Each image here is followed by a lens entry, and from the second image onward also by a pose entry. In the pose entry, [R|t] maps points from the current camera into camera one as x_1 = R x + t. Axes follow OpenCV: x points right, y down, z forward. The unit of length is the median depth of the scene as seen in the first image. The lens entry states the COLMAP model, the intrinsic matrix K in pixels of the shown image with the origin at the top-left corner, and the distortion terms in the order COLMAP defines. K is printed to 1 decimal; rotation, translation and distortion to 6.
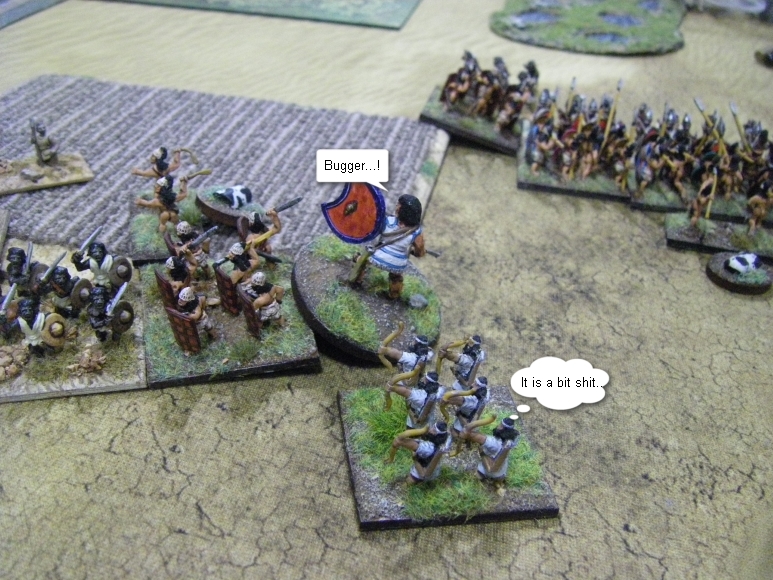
lens RADIAL K [[849.4, 0, 386.5], [0, 849.4, 290.0], [0, 0, 1]] dist [-0.127183, 0.016053]
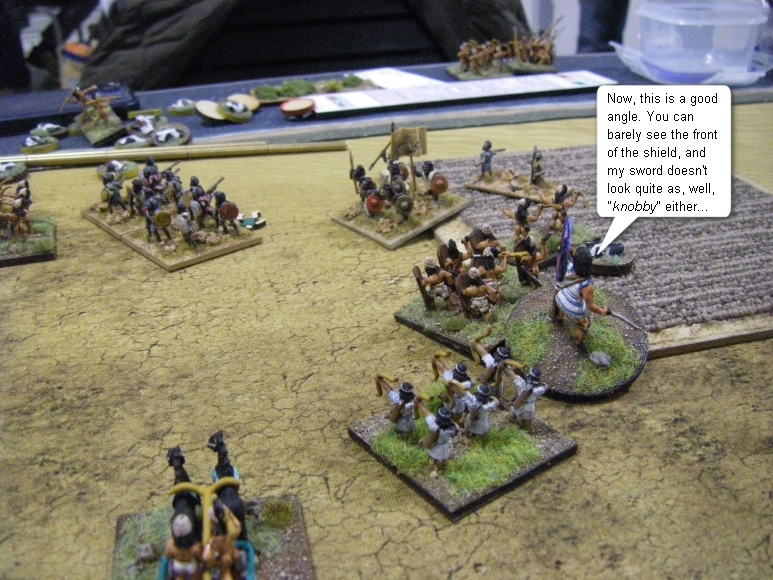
lens RADIAL K [[849.4, 0, 386.5], [0, 849.4, 290.0], [0, 0, 1]] dist [-0.127183, 0.016053]
pose [[0.456923, 0.316503, -0.831292, 0.835282], [-0.421199, 0.900126, 0.111197, -0.075090], [0.783462, 0.299331, 0.544599, 0.204934]]
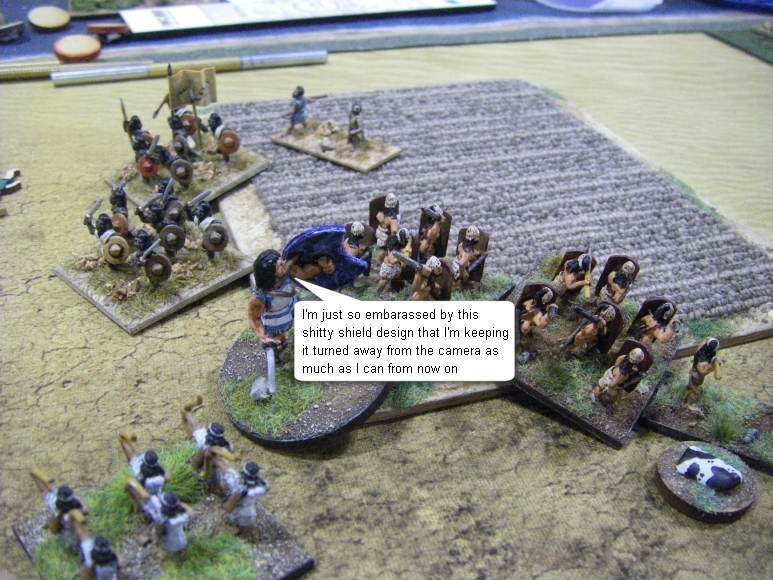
lens RADIAL K [[844.1, 0, 386.5], [0, 844.1, 290.0], [0, 0, 1]] dist [-0.272671, 0.451795]
pose [[0.523173, 0.426365, -0.737904, 0.626440], [-0.451718, 0.872953, 0.184130, -0.269602], [0.722662, 0.236993, 0.649302, 0.514105]]
